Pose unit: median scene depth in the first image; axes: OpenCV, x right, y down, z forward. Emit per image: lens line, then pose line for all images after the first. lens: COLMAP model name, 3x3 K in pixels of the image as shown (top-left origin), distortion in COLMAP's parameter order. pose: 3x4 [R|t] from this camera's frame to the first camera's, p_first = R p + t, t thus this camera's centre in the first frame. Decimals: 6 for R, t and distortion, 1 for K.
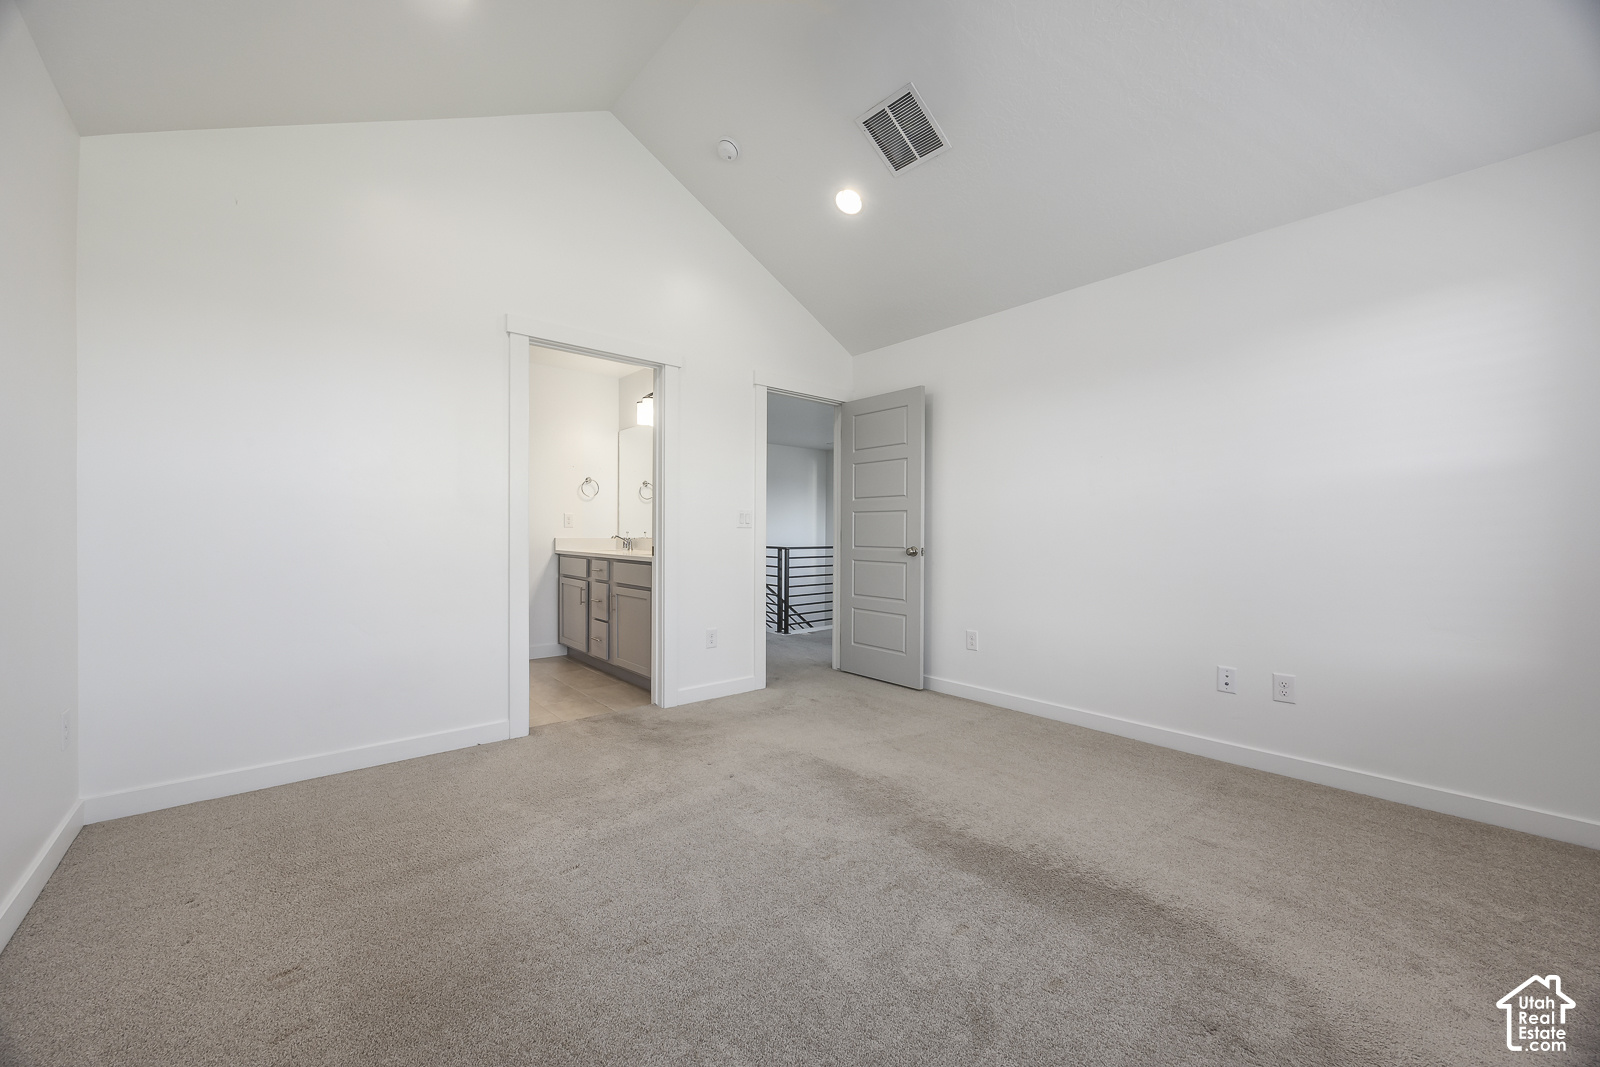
lens RADIAL K [[613.8, 0, 798.6], [0, 613.8, 525.6], [0, 0, 1]] dist [0.000664, 0.000201]
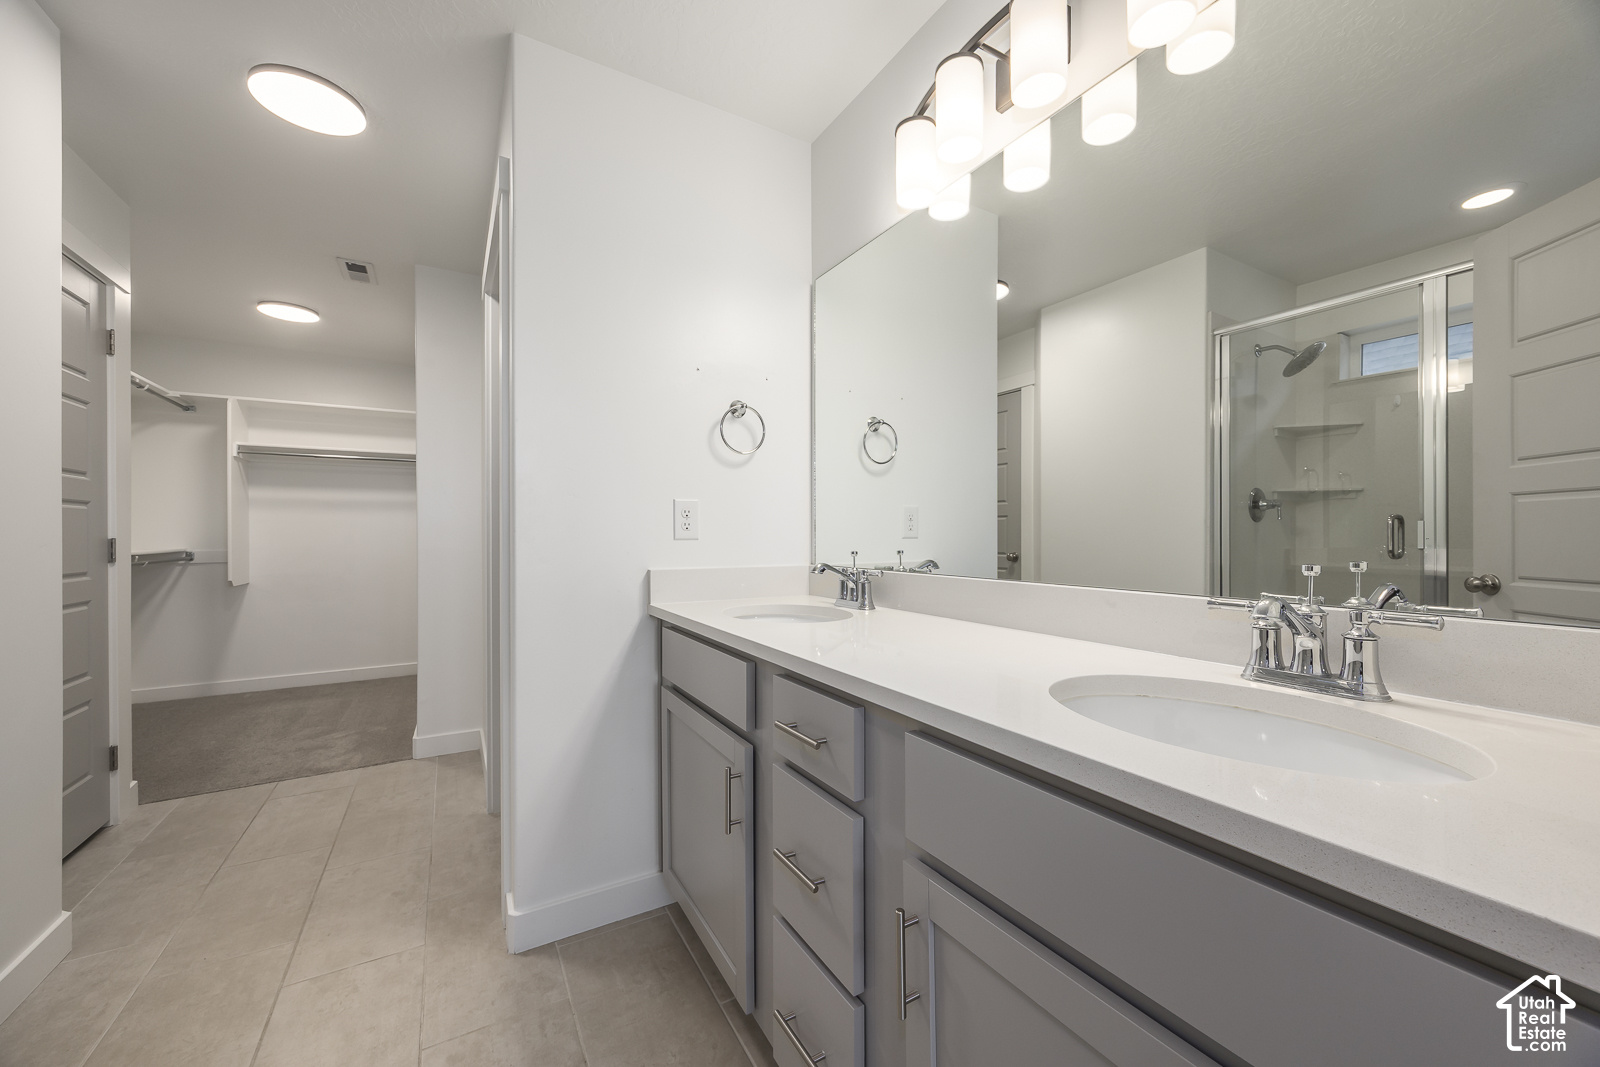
lens RADIAL K [[613.8, 0, 804.0], [0, 613.8, 530.3], [0, 0, 1]] dist [0.000664, 0.000201]
pose [[0.982730, -0.010001, -0.184774, -0.252671], [0.010417, 0.999945, 0.001281, -0.001826], [0.184751, -0.003183, 0.982780, 0.691589]]
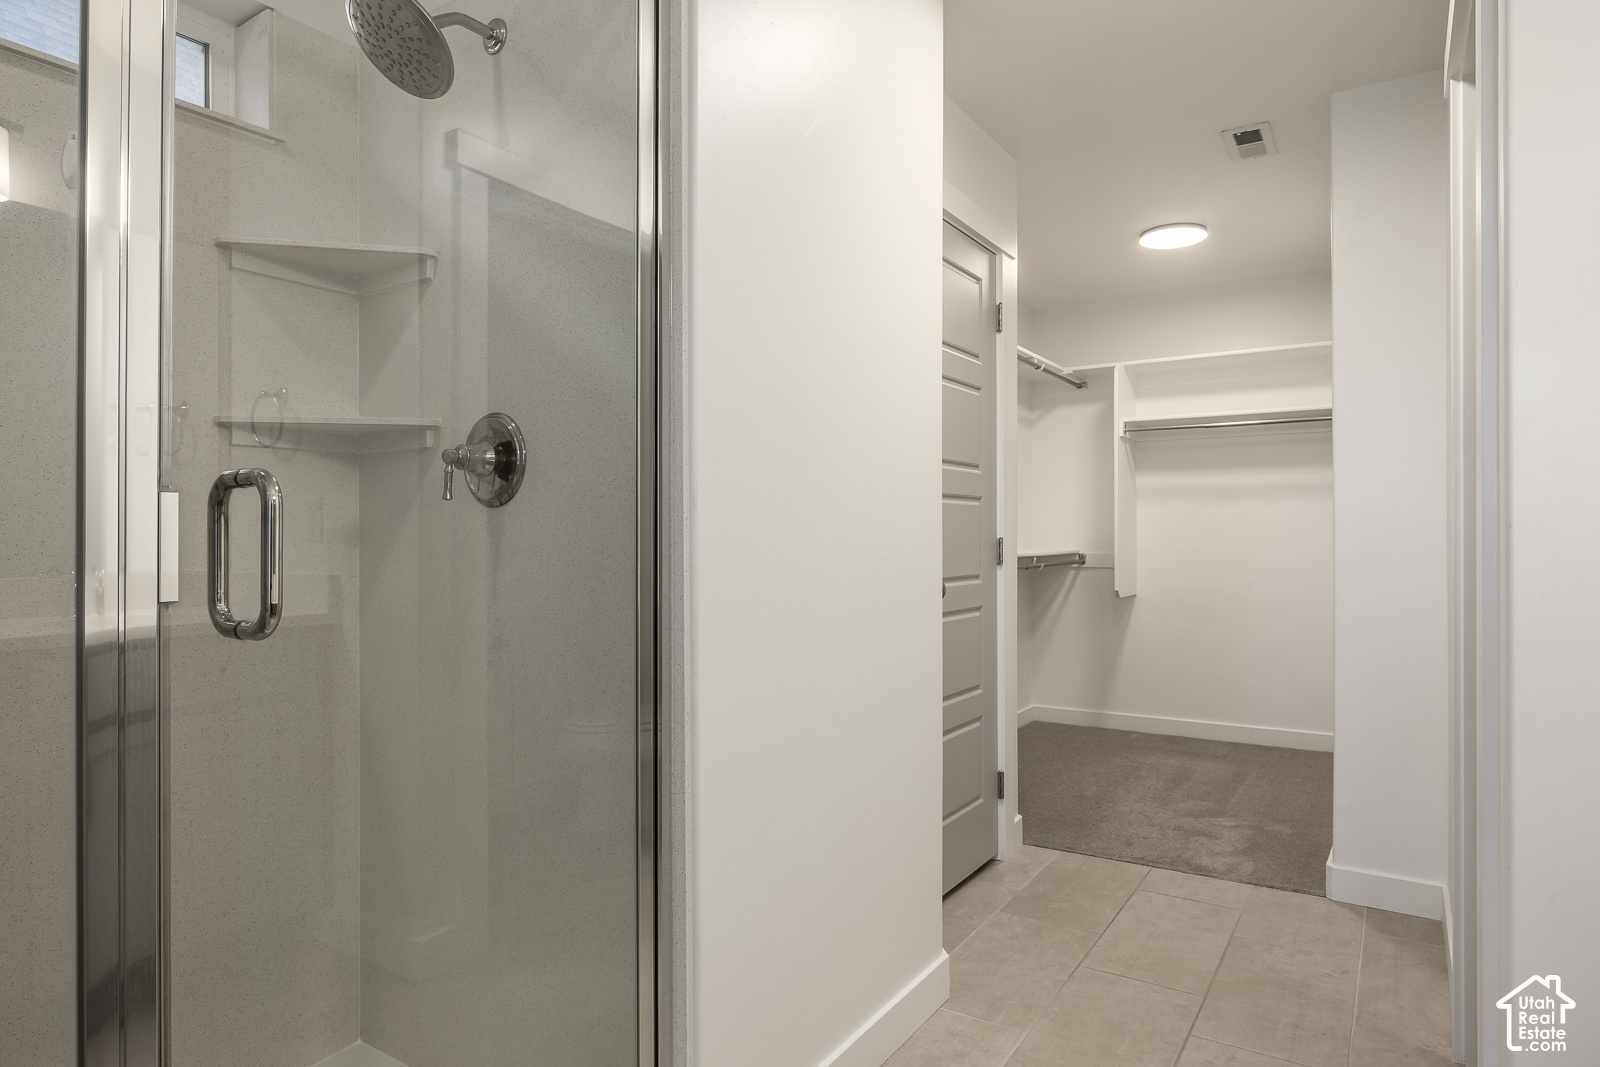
lens RADIAL K [[953.1, 0, 791.0], [0, 953.1, 530.8], [0, 0, 1]] dist [-0.010376, 0.010617]
pose [[0.289299, -0.006396, -0.957217, -0.263965], [0.003900, 0.999977, -0.005504, -0.001970], [0.957231, -0.002141, 0.289318, 0.707582]]
